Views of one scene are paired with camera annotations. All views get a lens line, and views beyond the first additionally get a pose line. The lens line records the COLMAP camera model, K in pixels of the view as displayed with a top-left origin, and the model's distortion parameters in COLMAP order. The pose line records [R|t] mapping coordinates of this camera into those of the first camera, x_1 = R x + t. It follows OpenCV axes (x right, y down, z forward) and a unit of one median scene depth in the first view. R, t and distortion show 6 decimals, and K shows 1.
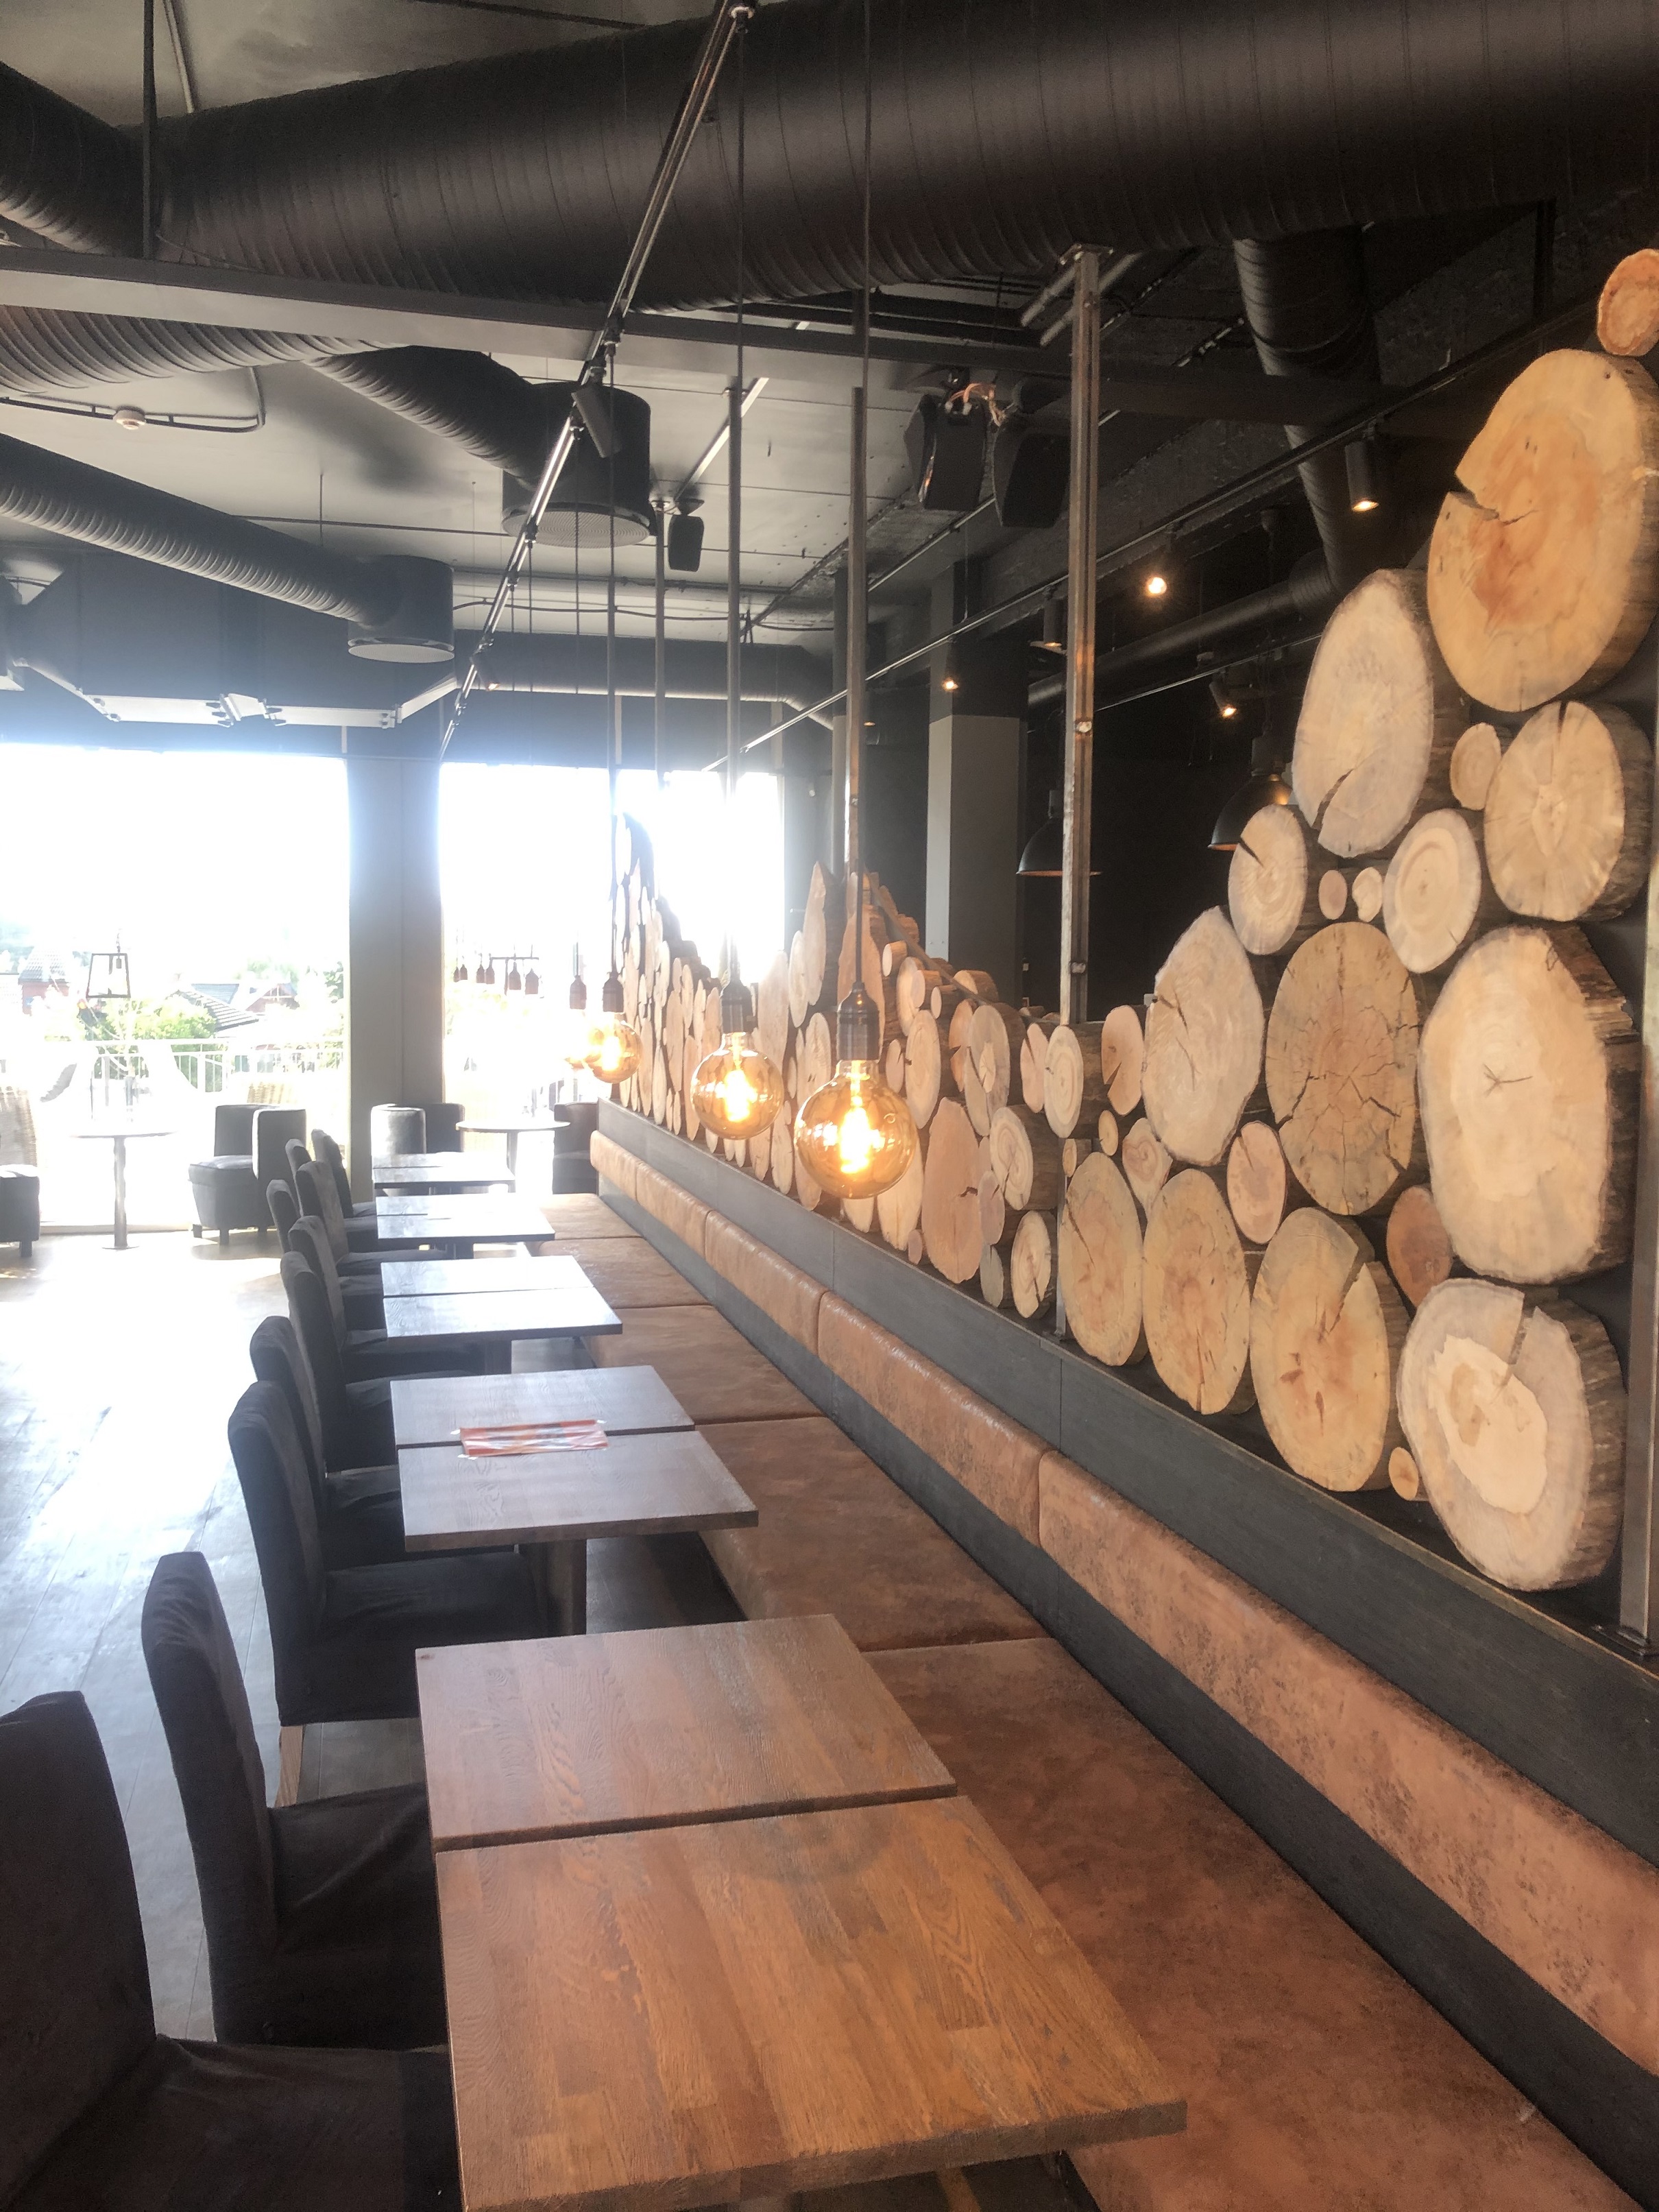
lens RADIAL K [[1805.5, 0, 827.4], [0, 1805.5, 1068.7], [0, 0, 1]] dist [0.008369, 0.012040]
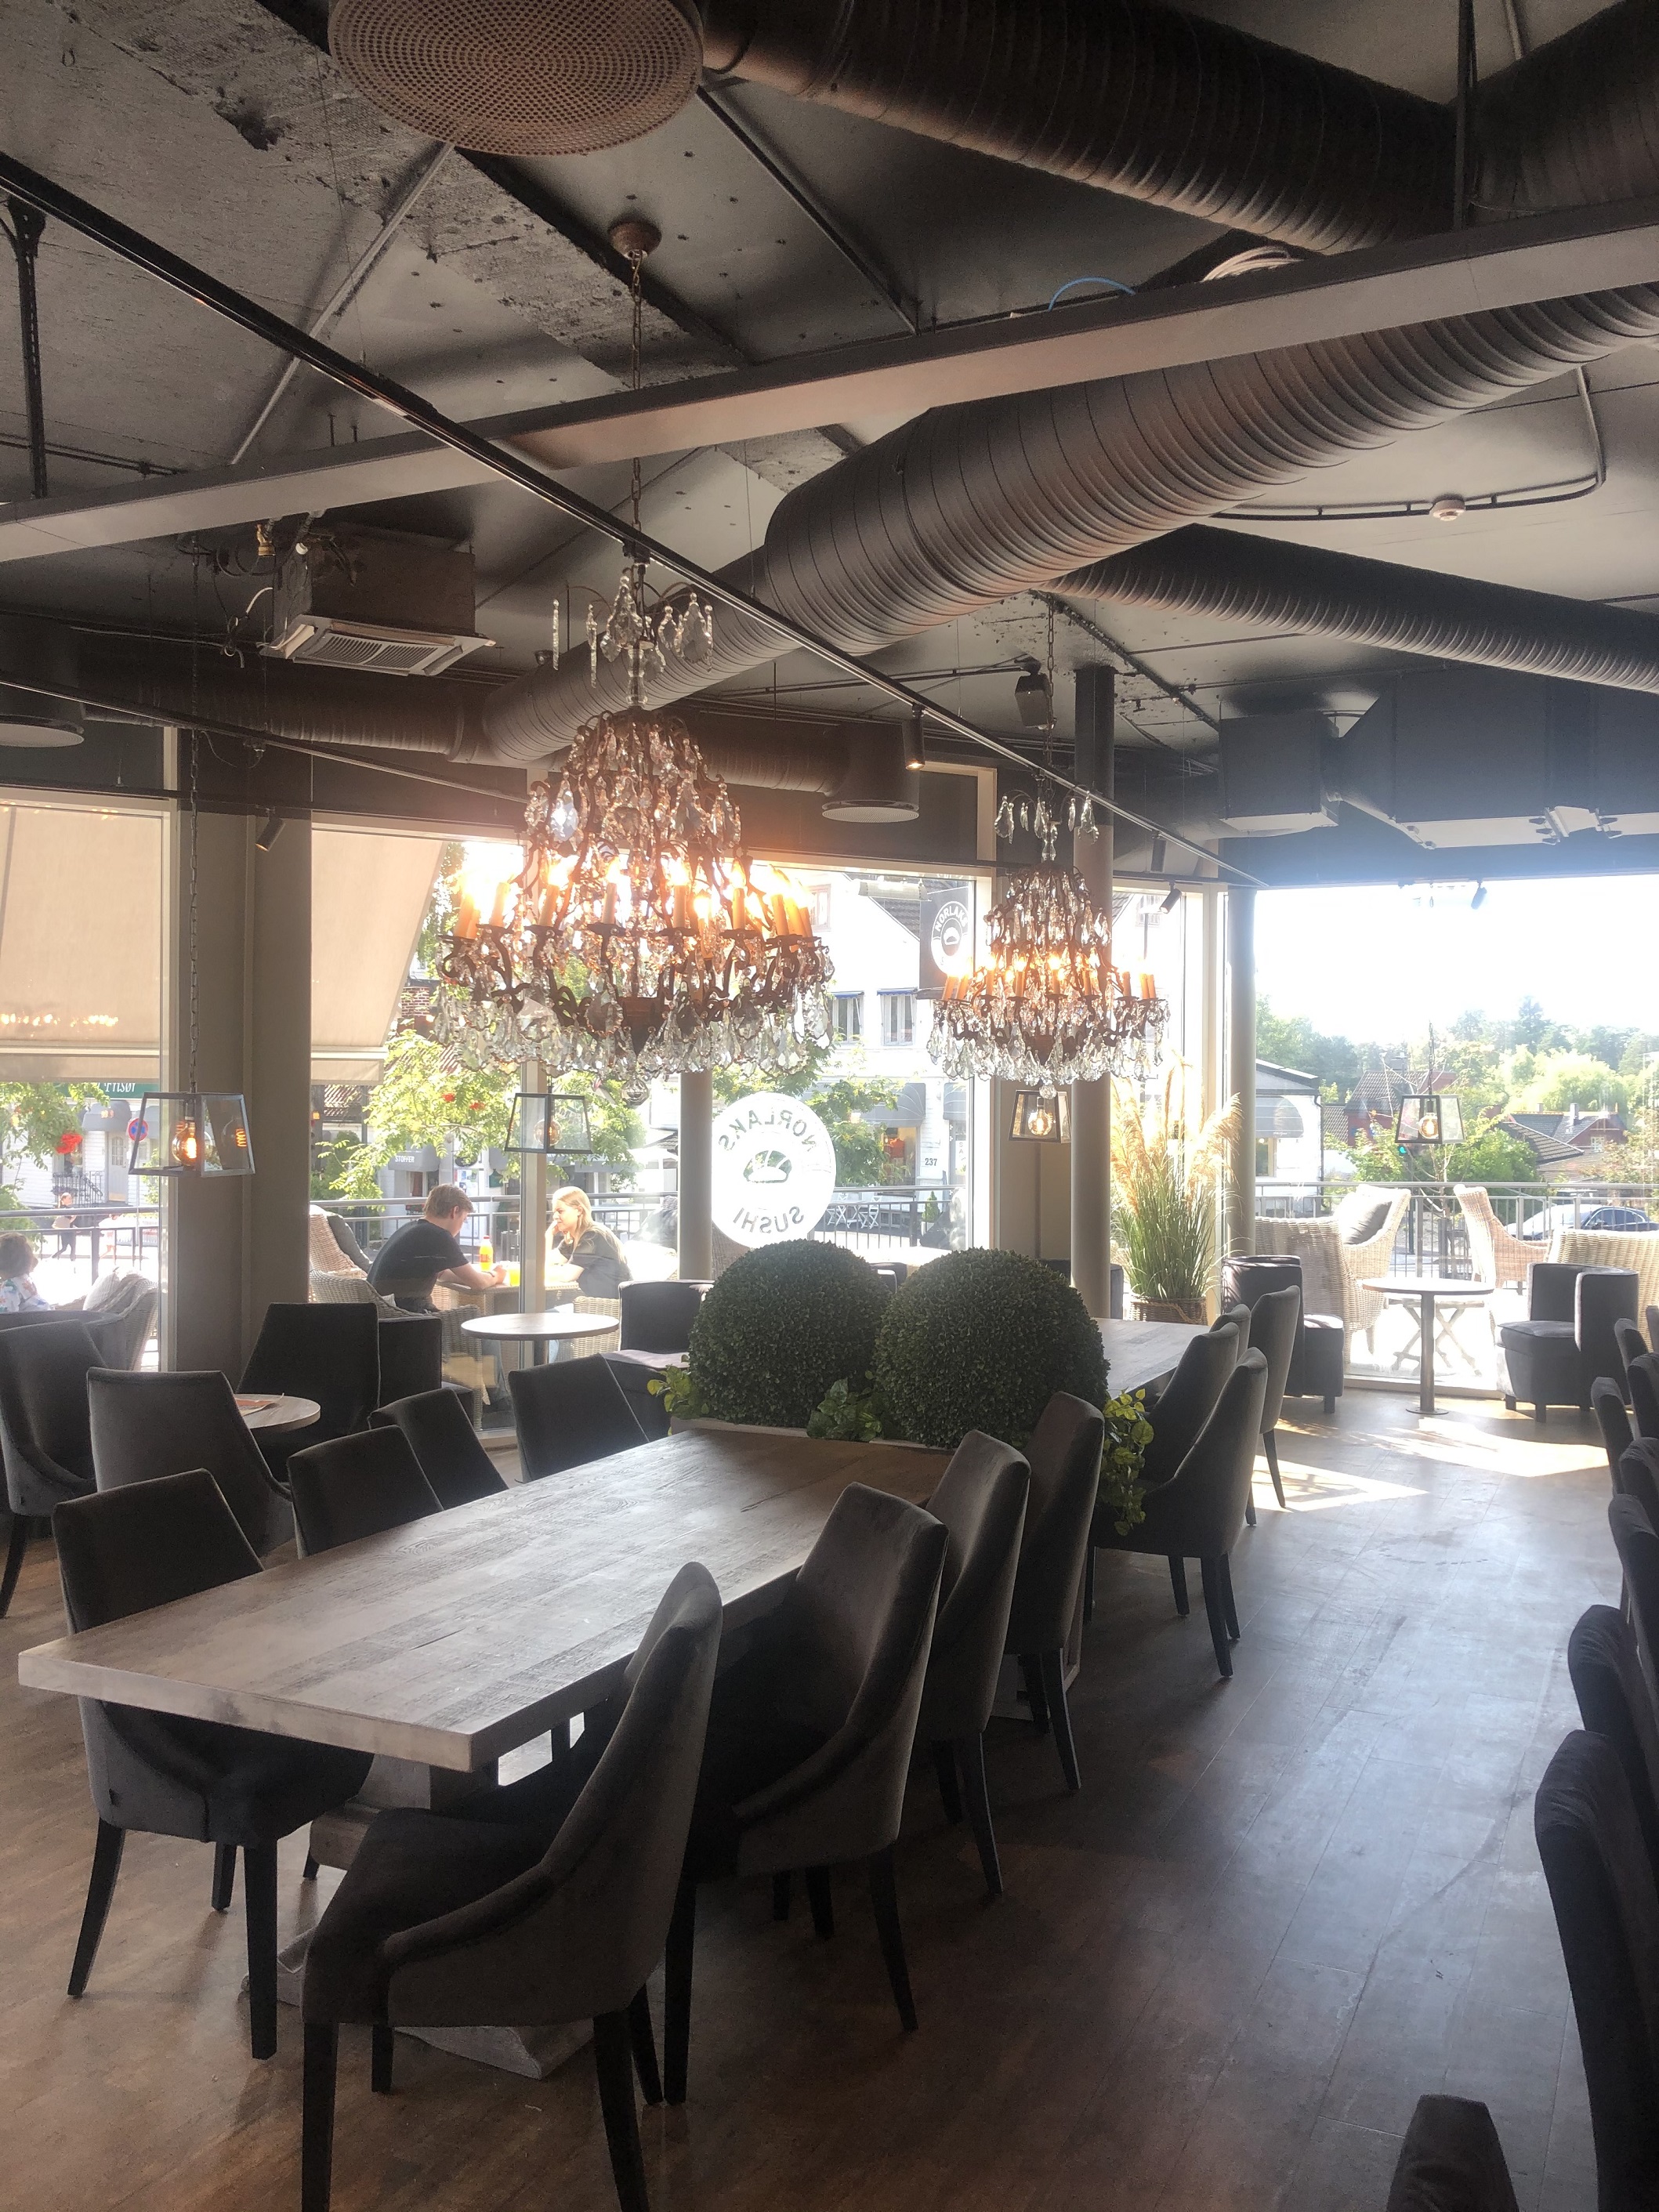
lens RADIAL K [[1805.8, 0, 827.4], [0, 1805.8, 1068.7], [0, 0, 1]] dist [0.008369, 0.012040]
pose [[0.764530, -0.006995, -0.644551, -0.032424], [-0.038993, 0.997608, -0.057079, -0.014308], [0.643408, 0.068771, 0.762428, 0.101229]]
